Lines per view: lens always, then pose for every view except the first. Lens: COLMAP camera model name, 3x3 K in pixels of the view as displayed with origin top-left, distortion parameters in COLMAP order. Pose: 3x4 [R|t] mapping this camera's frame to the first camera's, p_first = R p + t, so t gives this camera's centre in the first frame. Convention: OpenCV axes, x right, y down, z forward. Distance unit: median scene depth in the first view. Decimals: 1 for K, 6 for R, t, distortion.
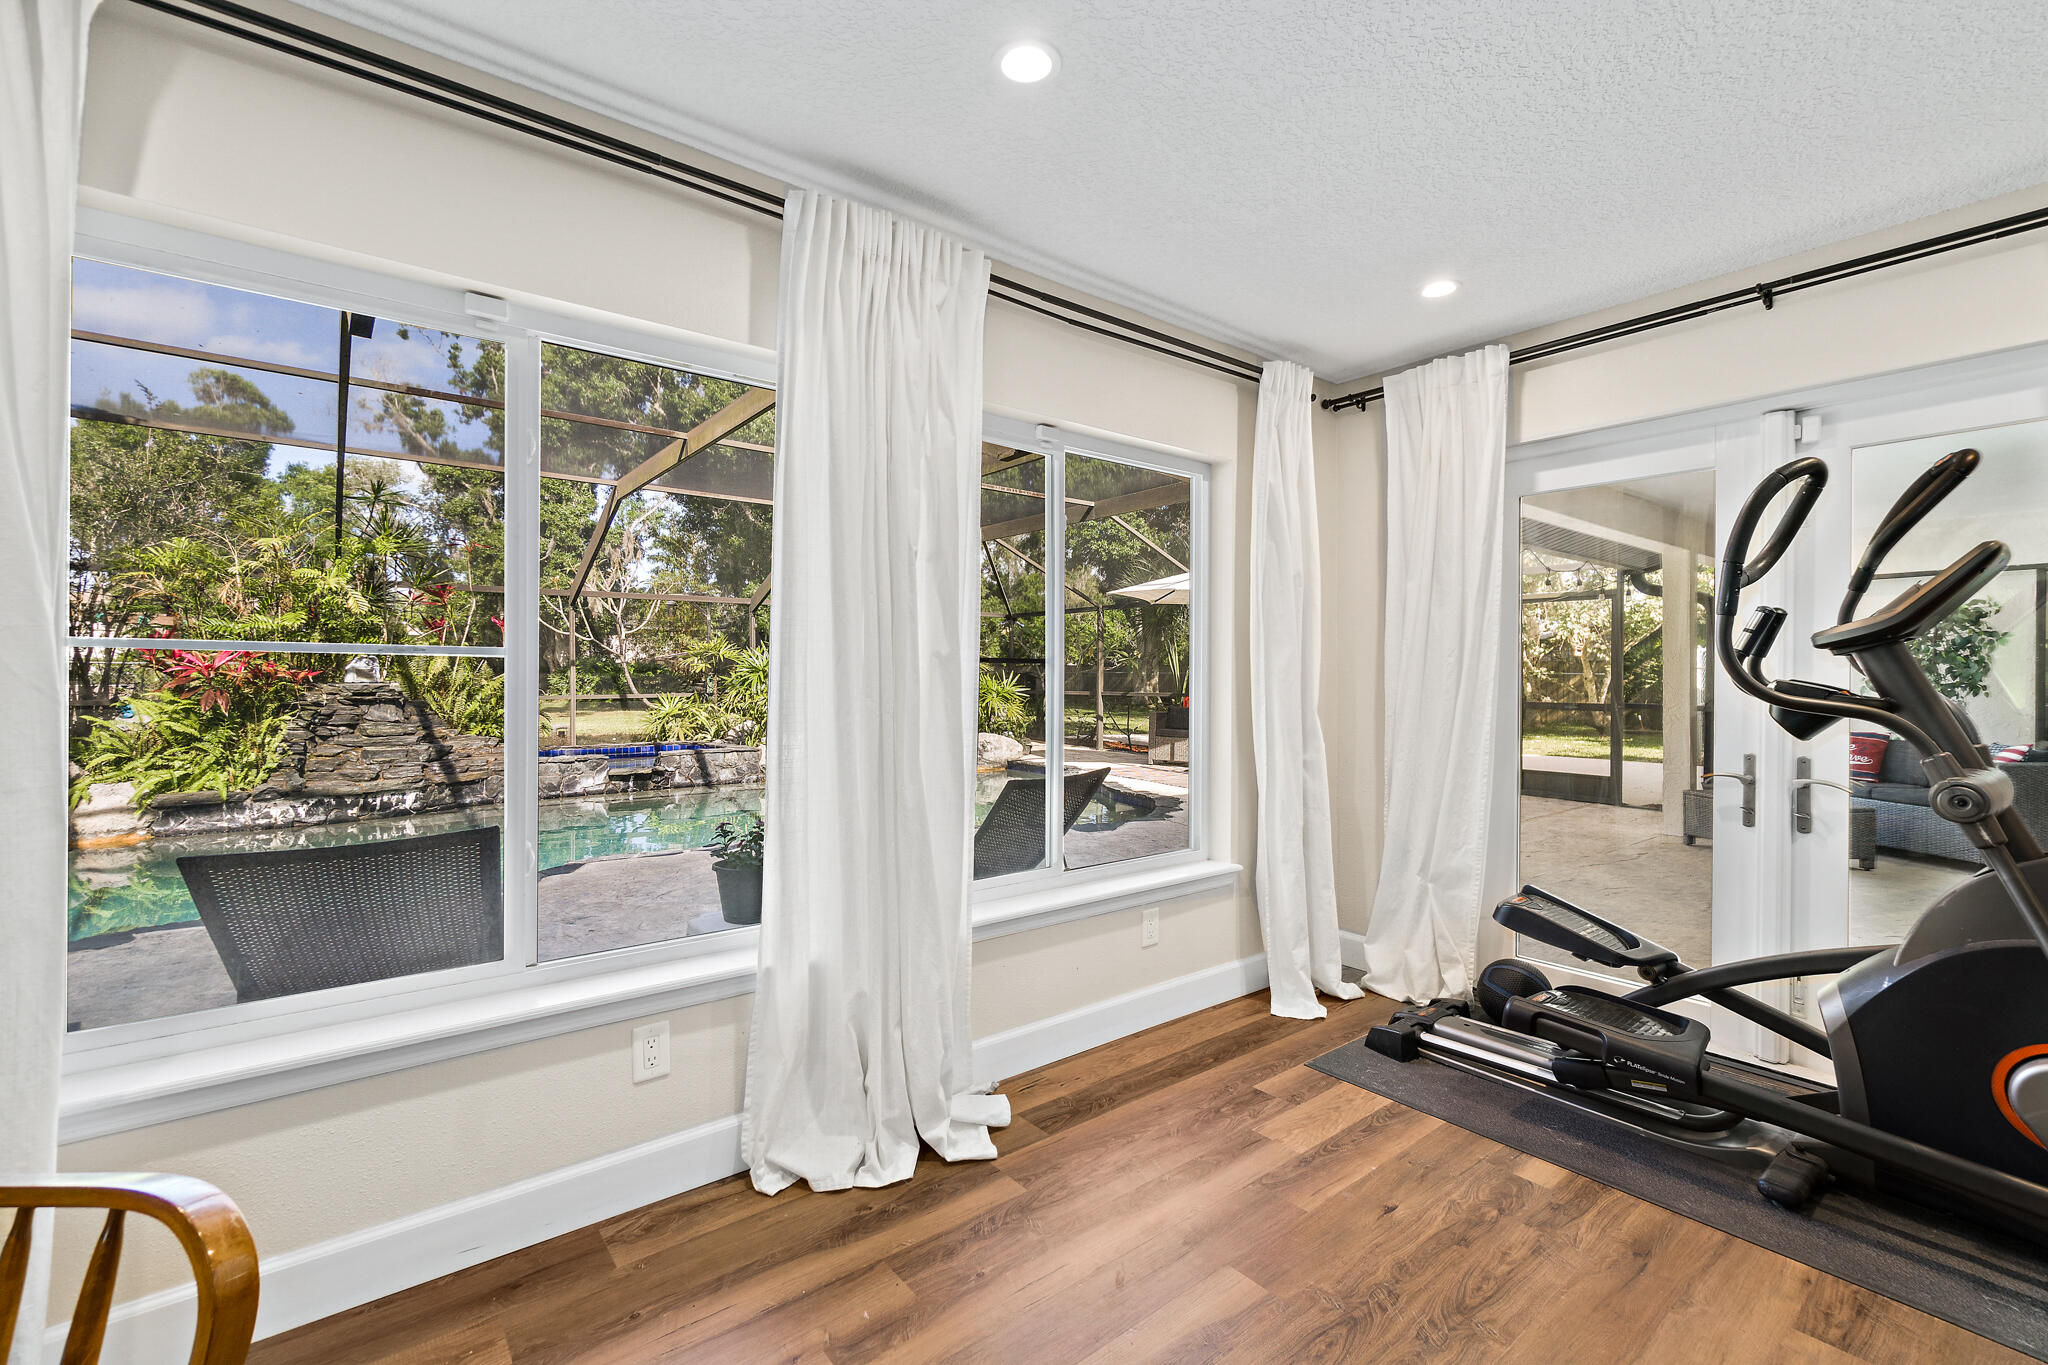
lens RADIAL K [[888.9, 0, 1020.9], [0, 888.9, 679.2], [0, 0, 1]] dist [-0.003617, -0.000190]
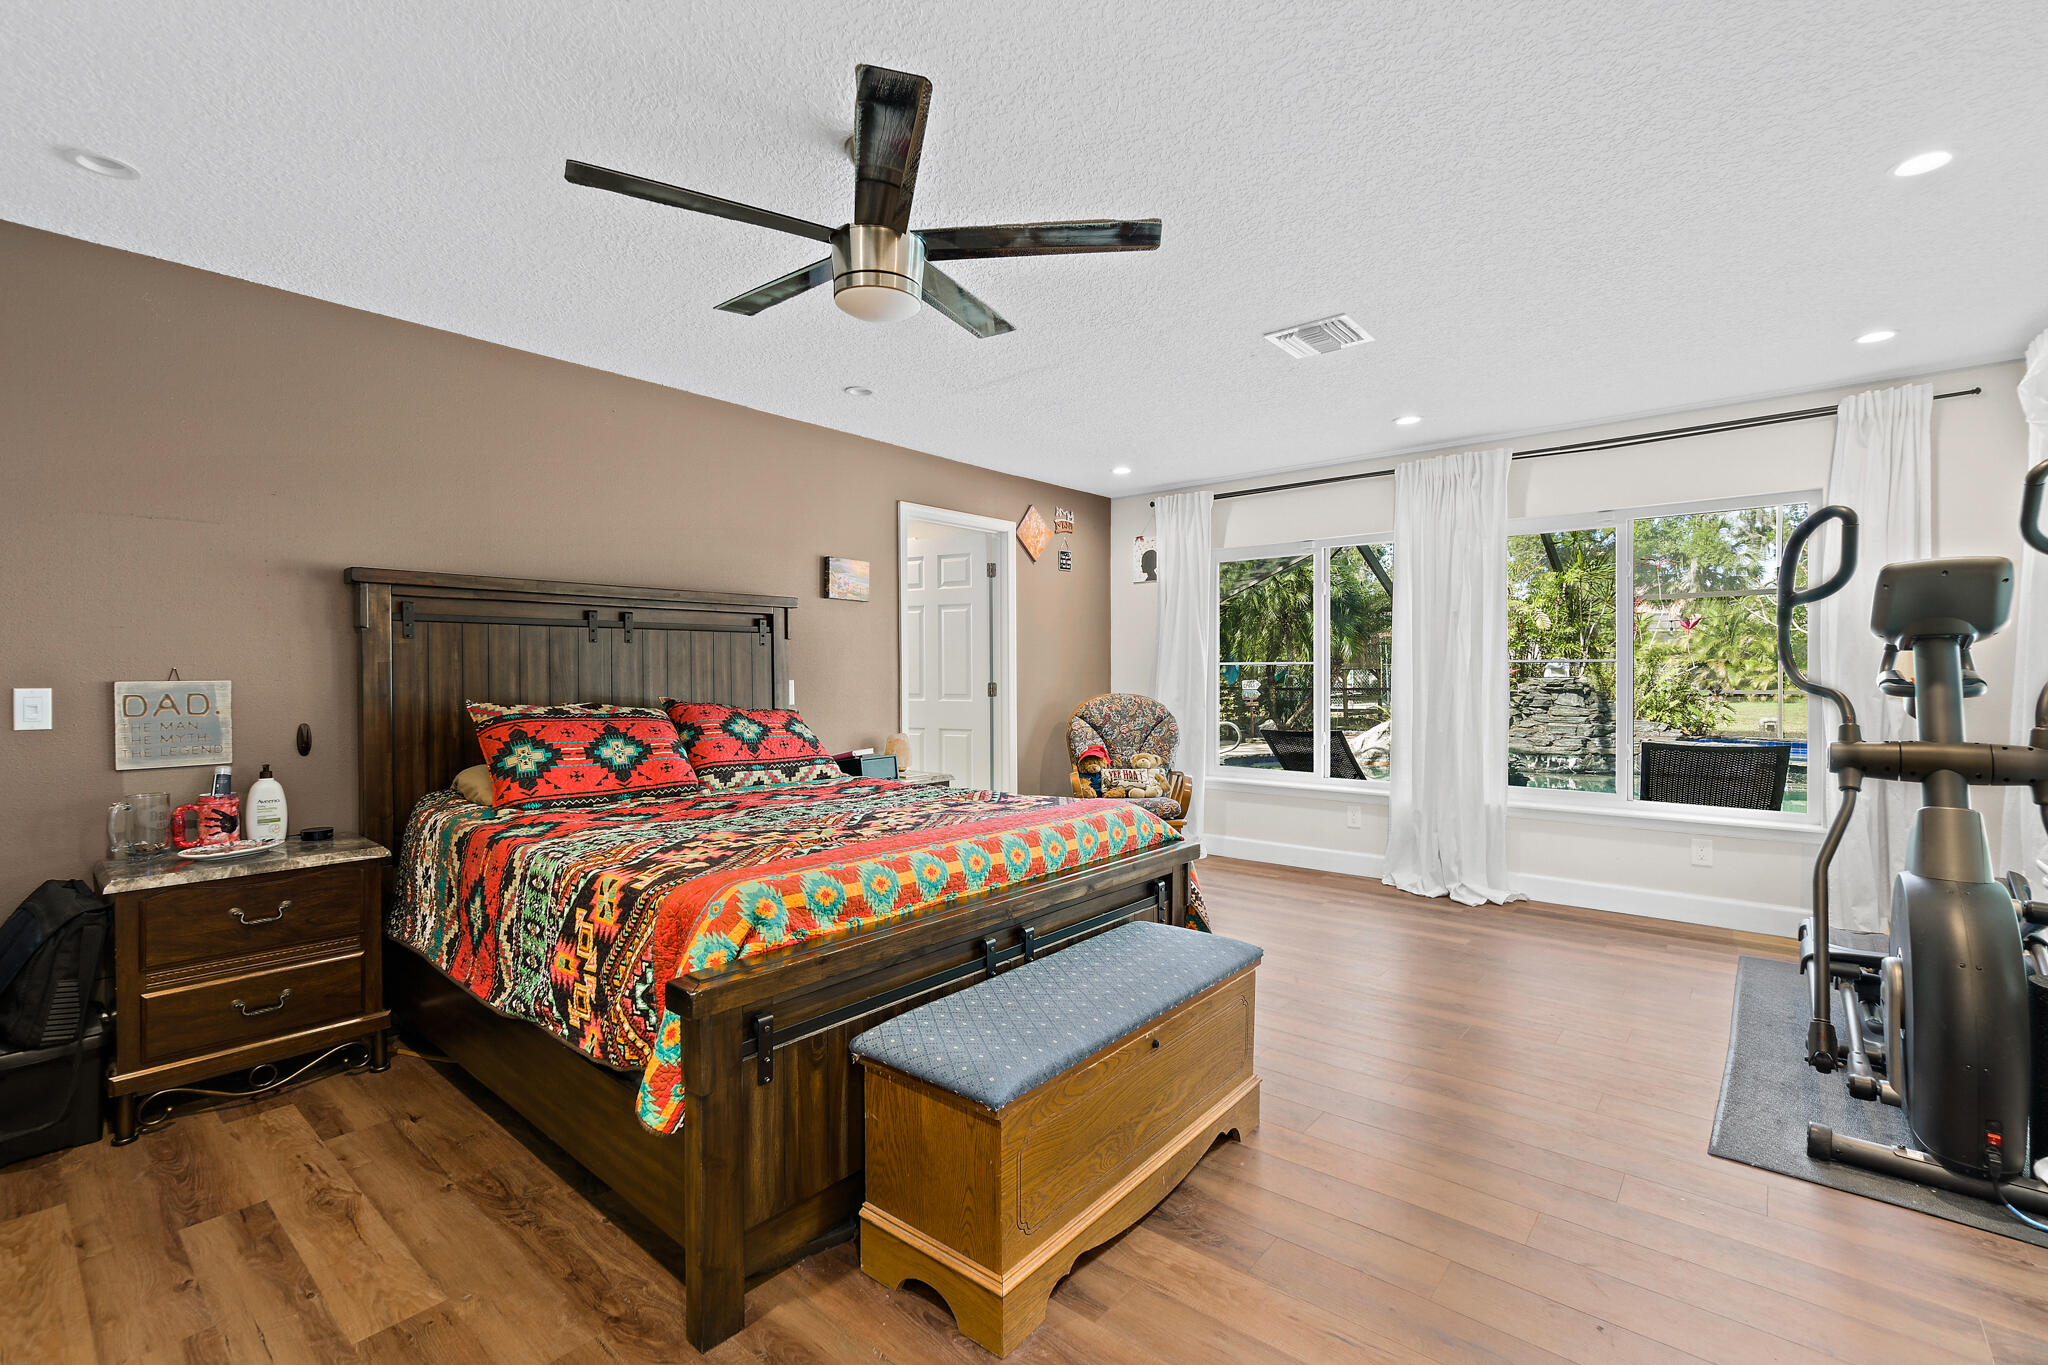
lens RADIAL K [[888.9, 0, 1019.8], [0, 888.9, 678.3], [0, 0, 1]] dist [-0.003617, -0.000190]
pose [[0.212511, 0.003130, -0.977154, 0.462327], [-0.000102, 0.999995, 0.003181, 0.001544], [0.977159, -0.000576, 0.212510, -0.121252]]
